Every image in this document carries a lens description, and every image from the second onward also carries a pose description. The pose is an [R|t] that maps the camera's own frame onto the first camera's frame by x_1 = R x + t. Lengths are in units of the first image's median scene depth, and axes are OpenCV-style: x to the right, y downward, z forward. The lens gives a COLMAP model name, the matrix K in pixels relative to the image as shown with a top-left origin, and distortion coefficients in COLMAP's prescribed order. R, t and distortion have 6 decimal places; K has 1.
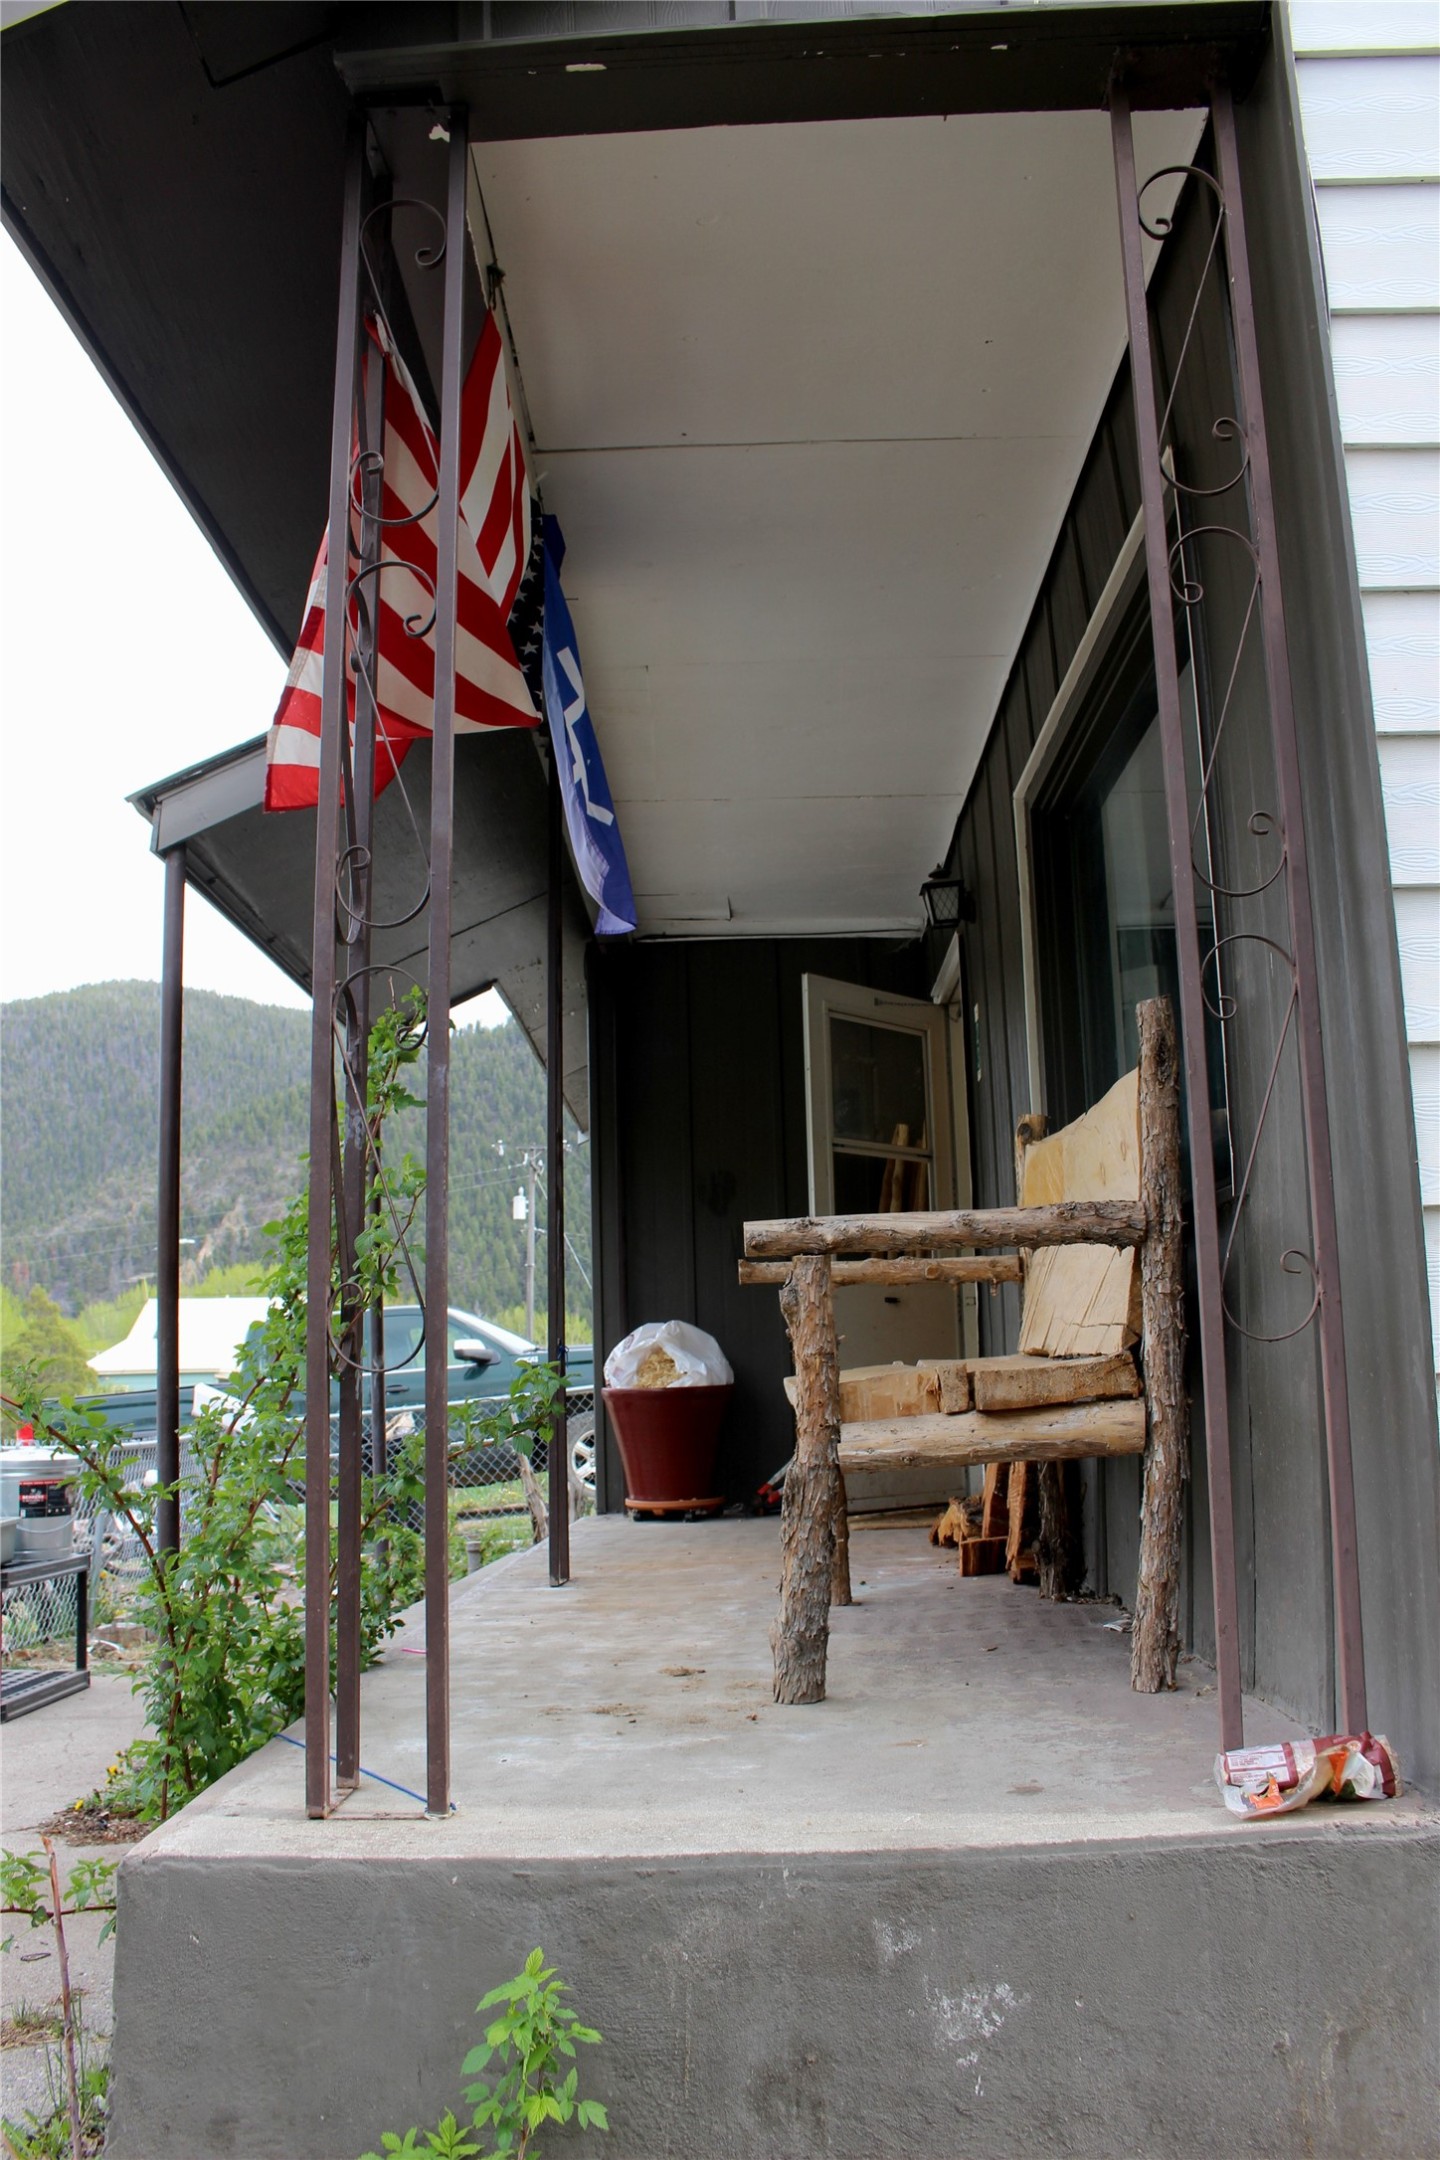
lens RADIAL K [[1759.1, 0, 724.7], [0, 1759.1, 1103.1], [0, 0, 1]] dist [-0.145650, 0.106283]
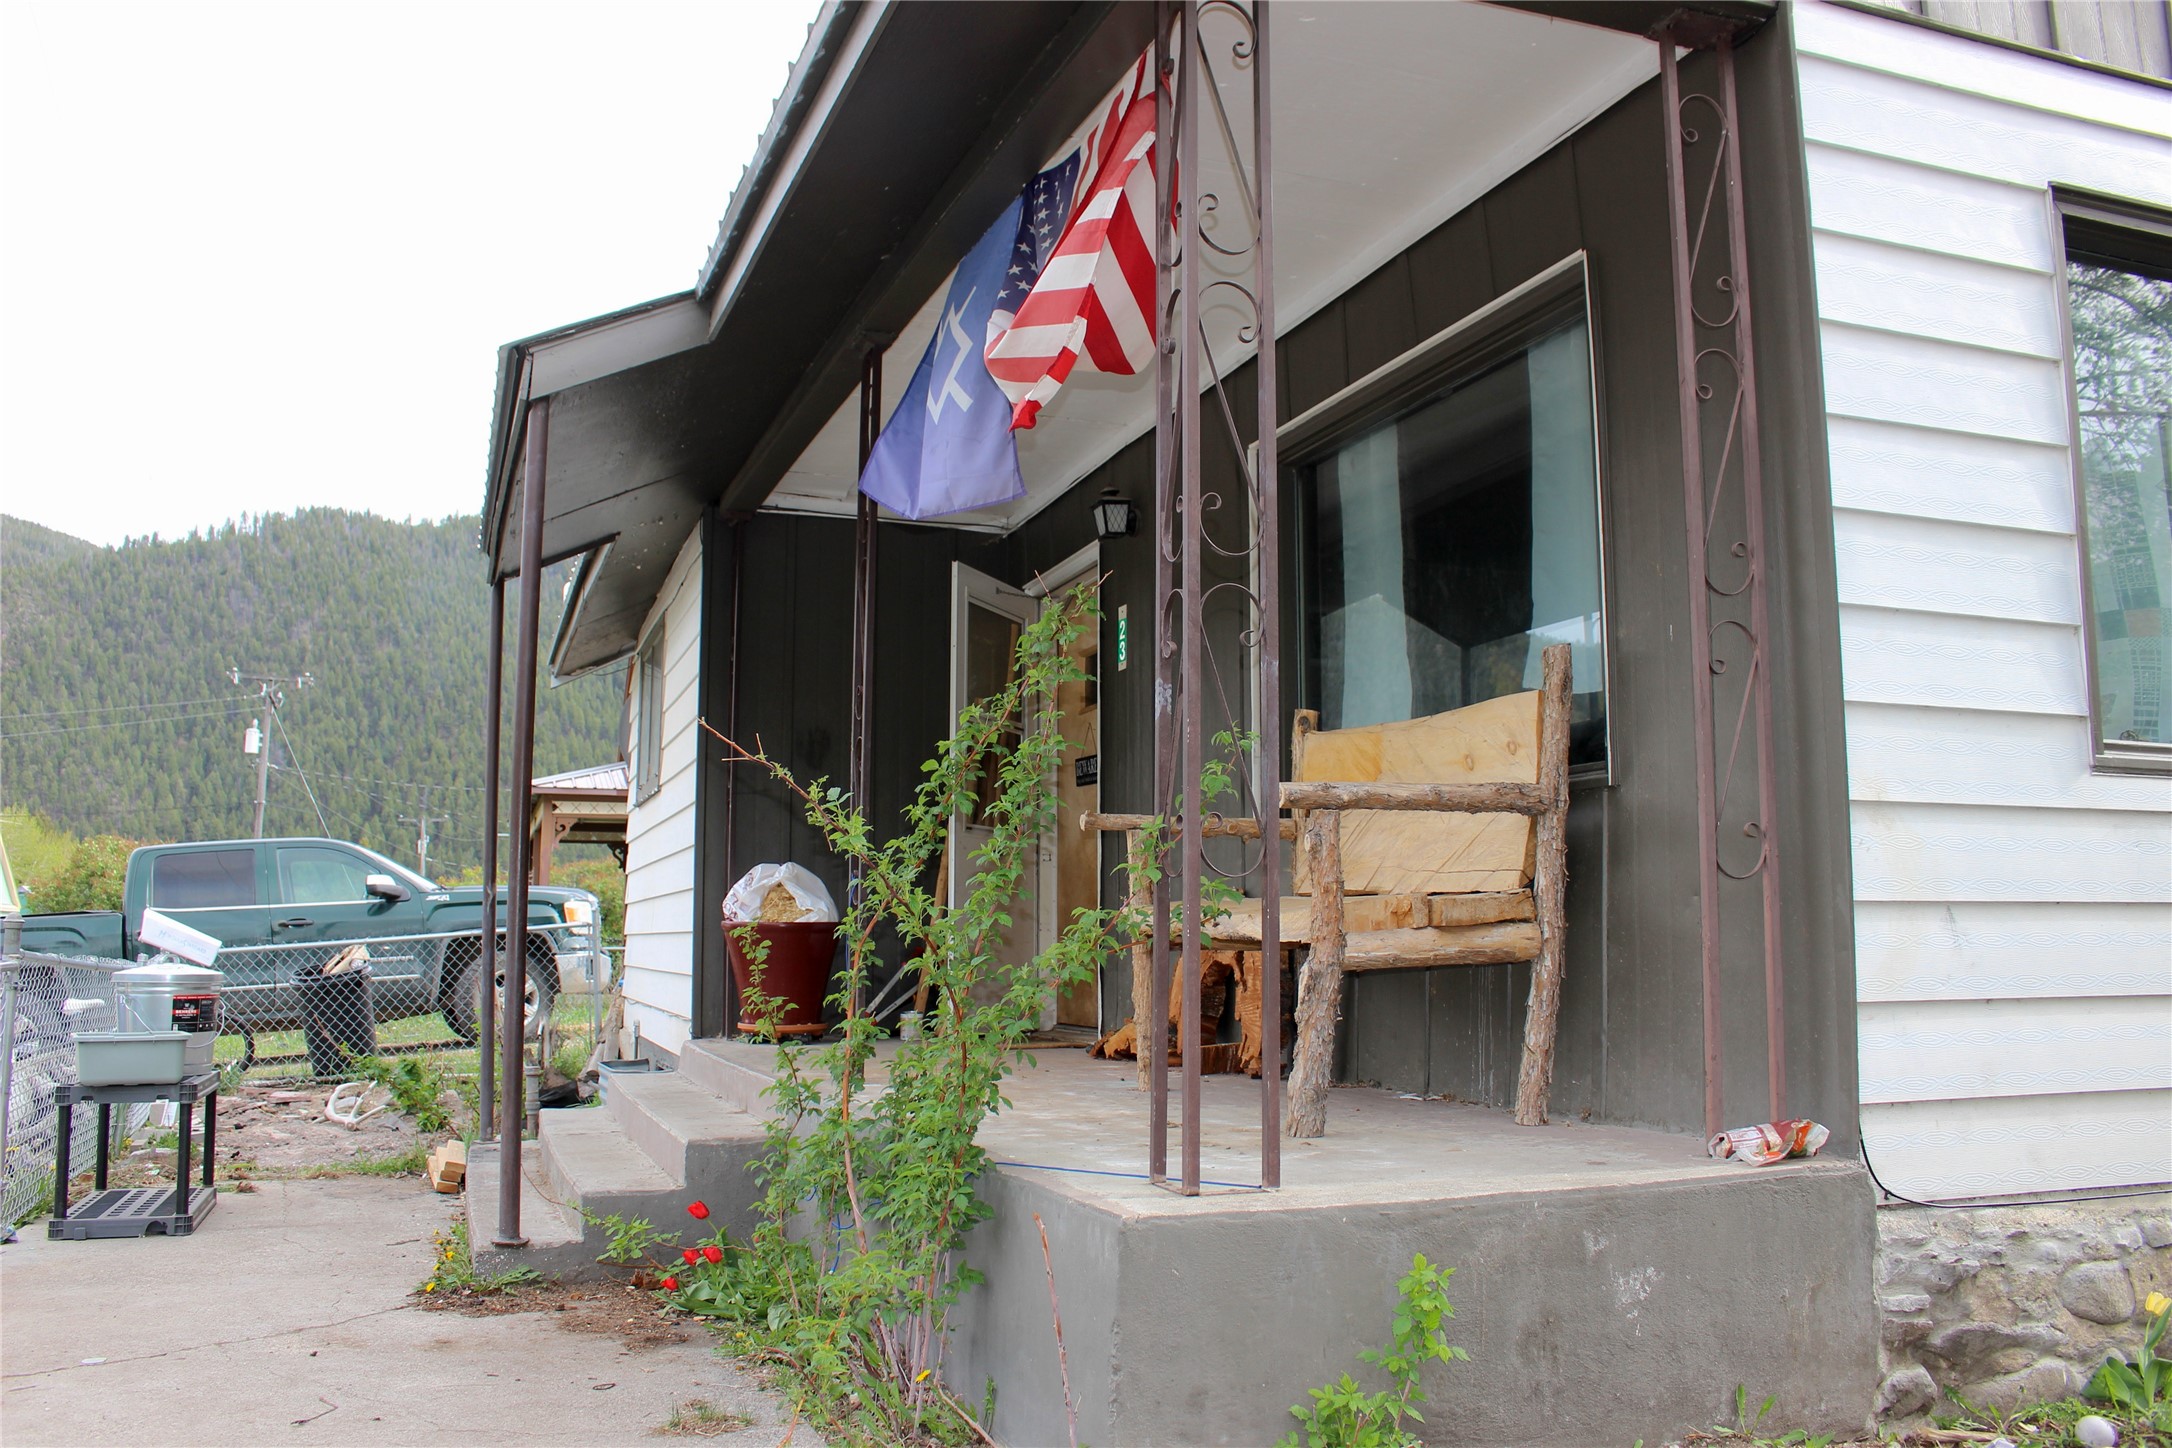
lens RADIAL K [[1768.9, 0, 1044.1], [0, 1768.9, 735.2], [0, 0, 1]] dist [-0.145650, 0.106283]
pose [[0.935983, 0.068875, 0.345242, -0.944656], [-0.081668, 0.996403, 0.022628, 0.024267], [-0.342442, -0.049375, 0.938241, -0.301873]]
